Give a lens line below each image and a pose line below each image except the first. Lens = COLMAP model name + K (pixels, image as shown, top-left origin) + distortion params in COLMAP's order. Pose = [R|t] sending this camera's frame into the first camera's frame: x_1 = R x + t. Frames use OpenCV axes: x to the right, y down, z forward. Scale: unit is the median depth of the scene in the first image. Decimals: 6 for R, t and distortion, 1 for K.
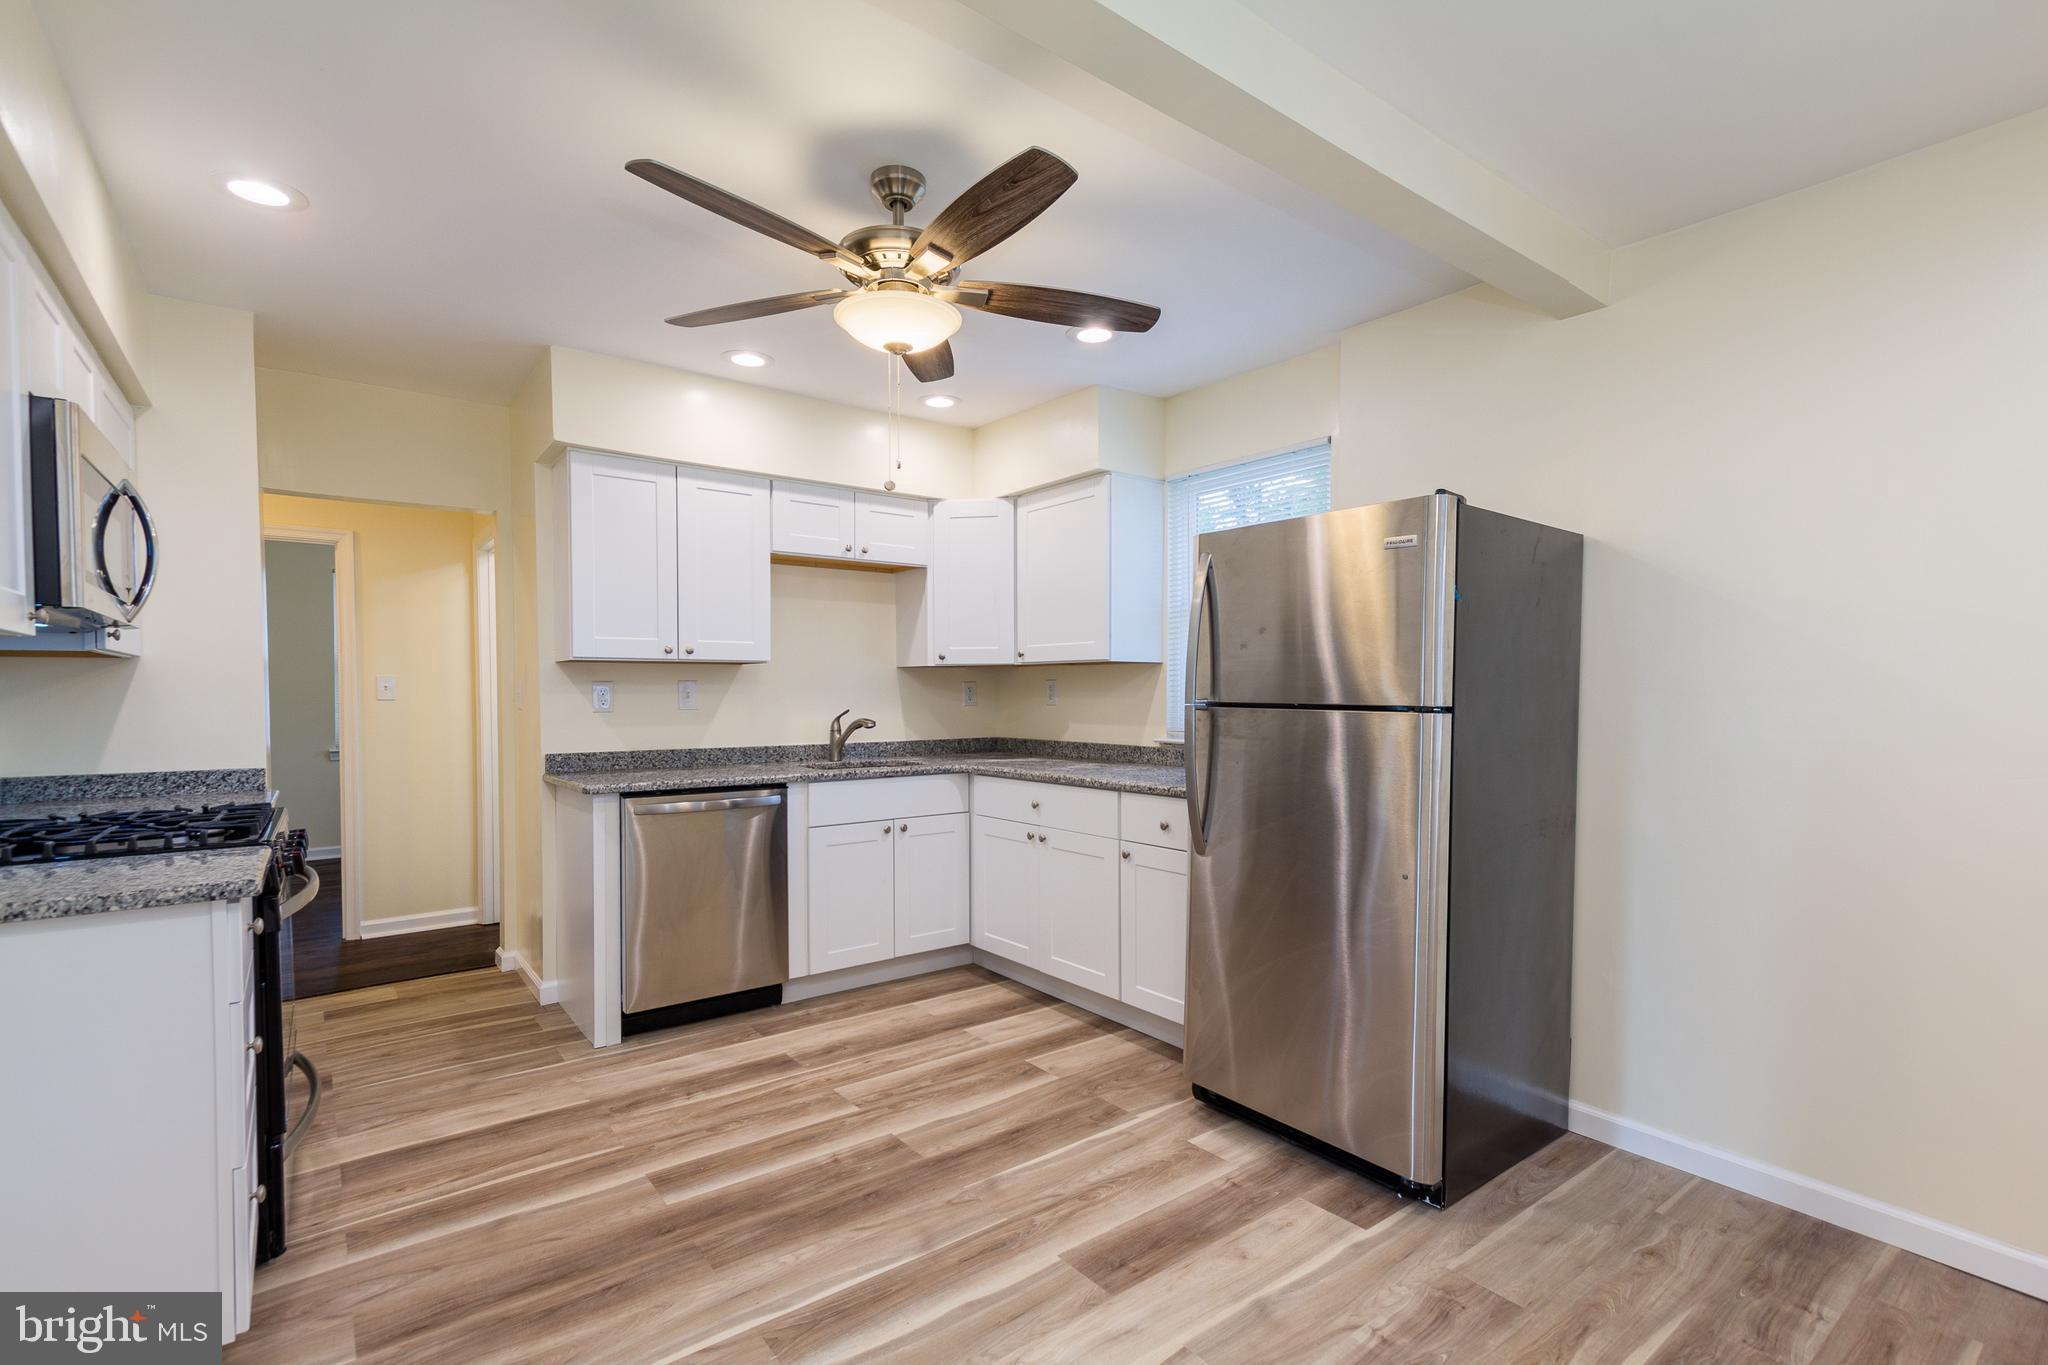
lens RADIAL K [[933.9, 0, 1018.1], [0, 933.9, 711.5], [0, 0, 1]] dist [0.012291, -0.006060]
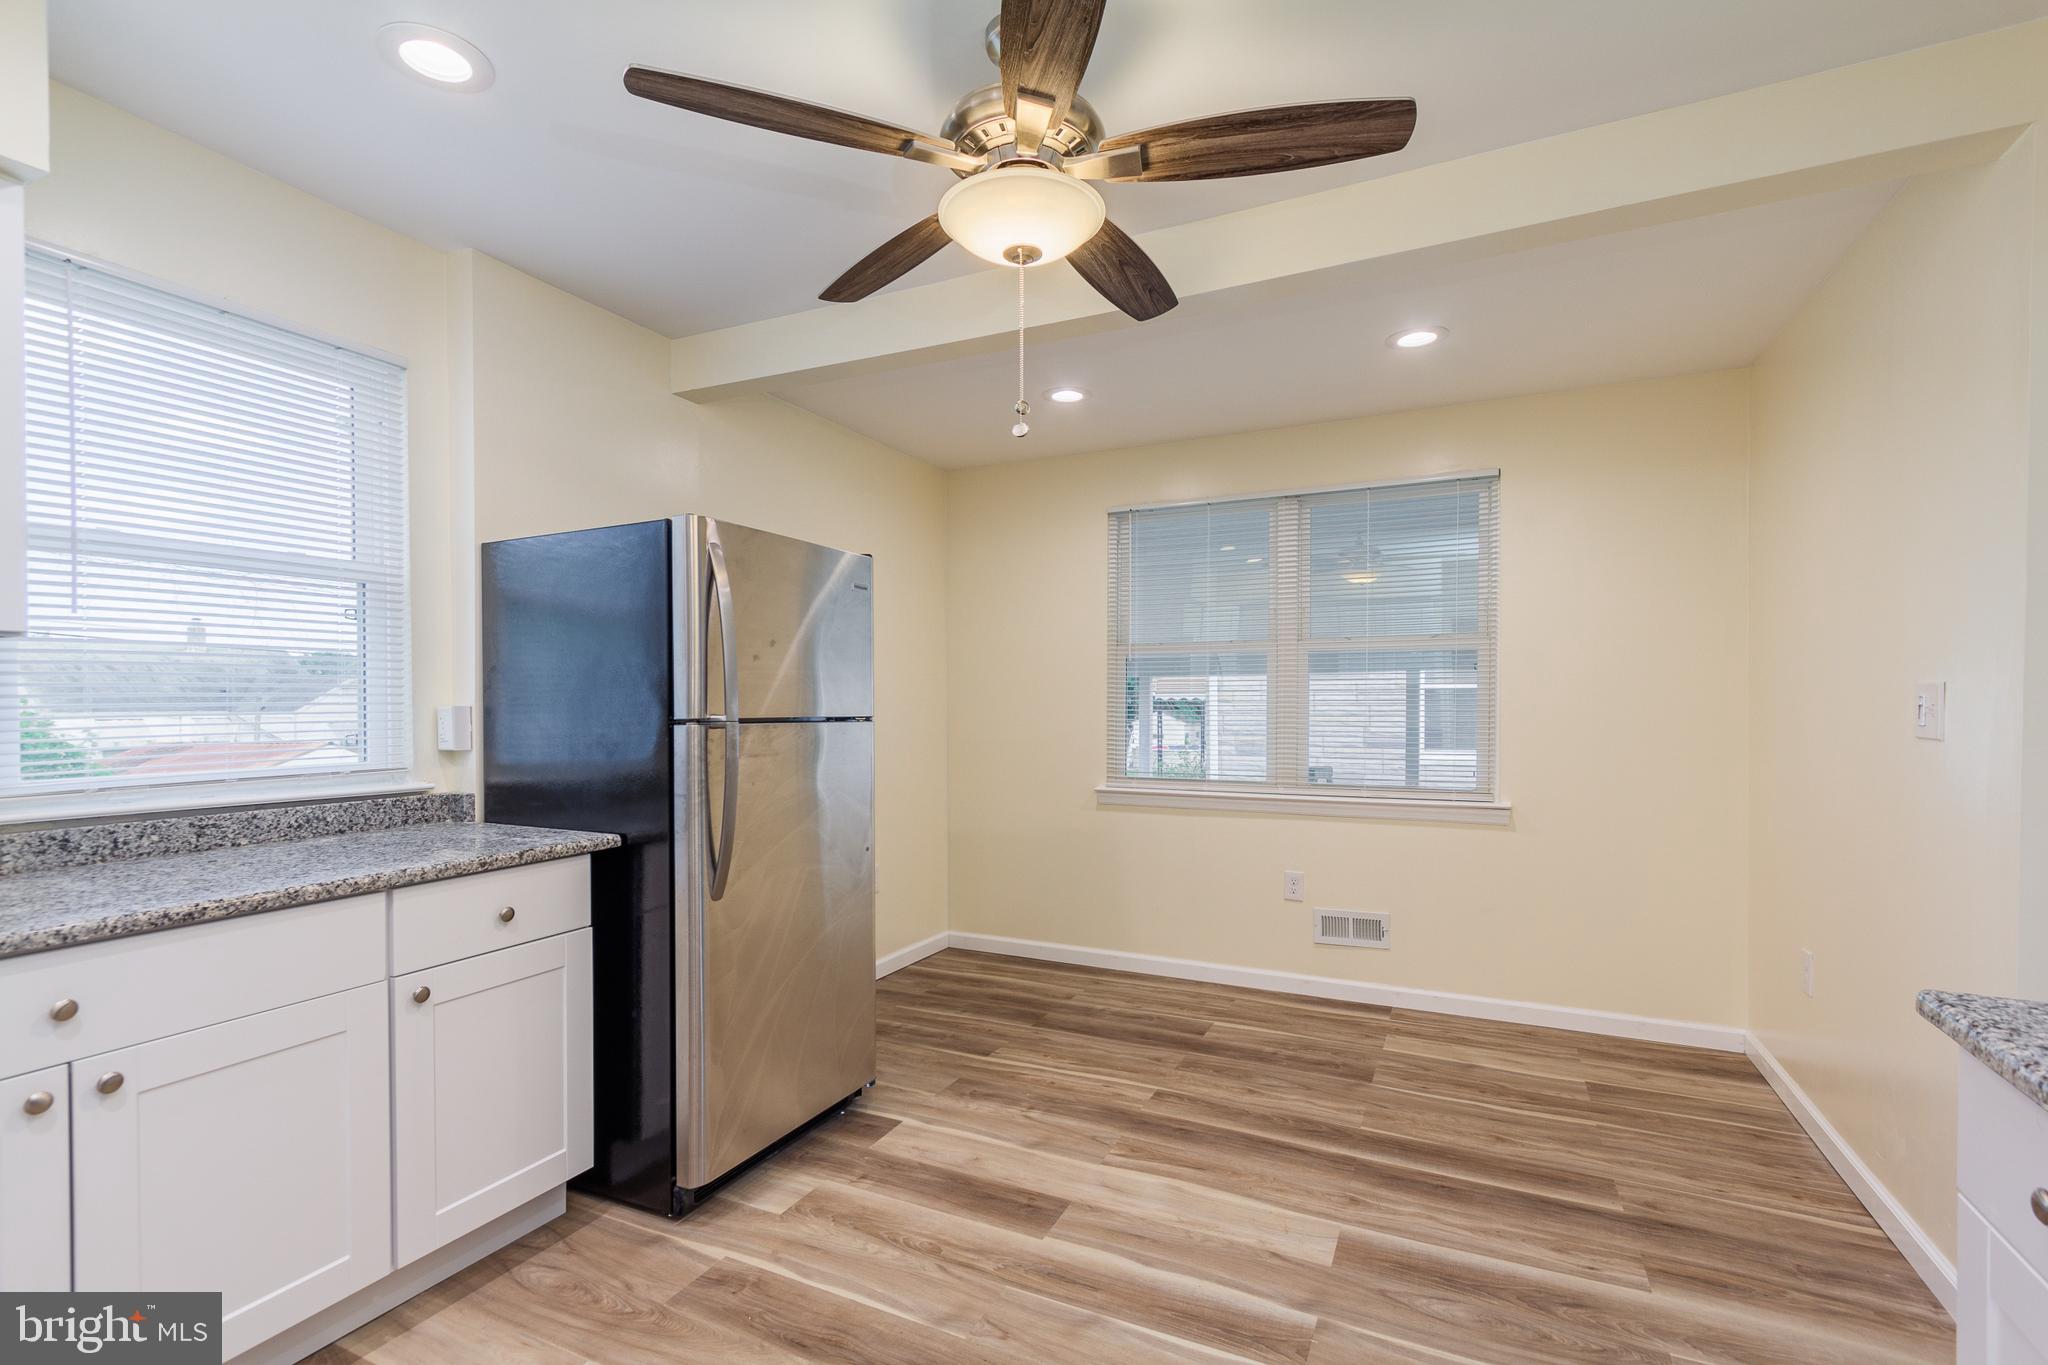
lens RADIAL K [[933.9, 0, 1018.1], [0, 933.9, 711.5], [0, 0, 1]] dist [0.012291, -0.006060]
pose [[-0.446566, -0.009513, 0.894700, -0.551901], [0.021275, 0.999548, 0.021246, -0.023560], [-0.894498, 0.028523, -0.446162, 0.921507]]
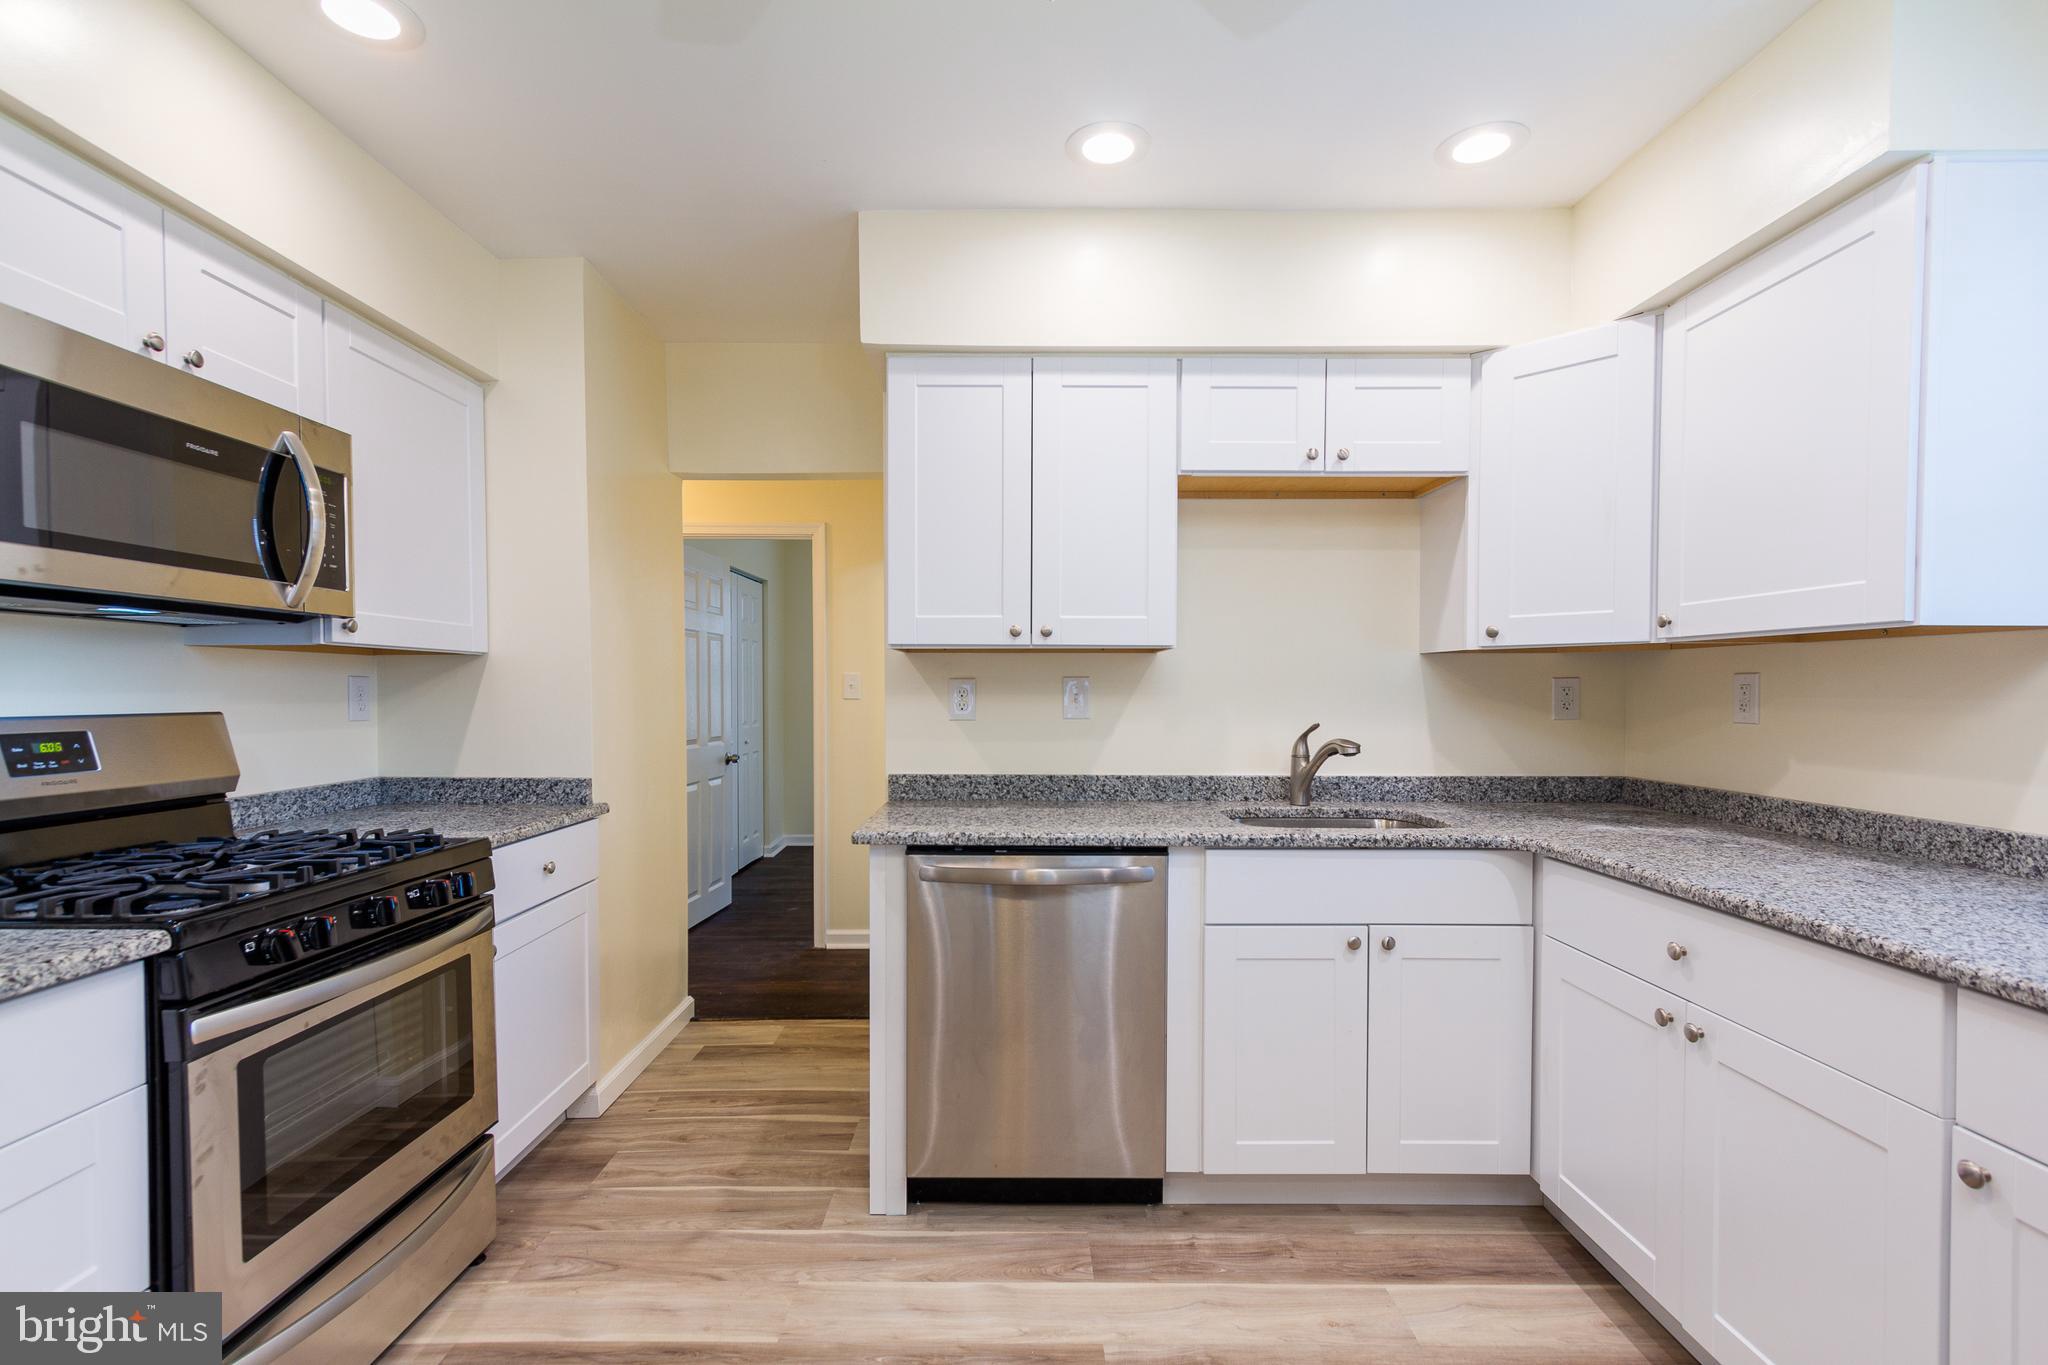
lens RADIAL K [[933.9, 0, 1018.1], [0, 933.9, 711.5], [0, 0, 1]] dist [0.012291, -0.006060]
pose [[0.797270, 0.018508, -0.603338, 0.039955], [-0.016976, 0.999822, 0.008239, -0.014946], [0.603384, 0.003674, 0.797443, 0.508874]]
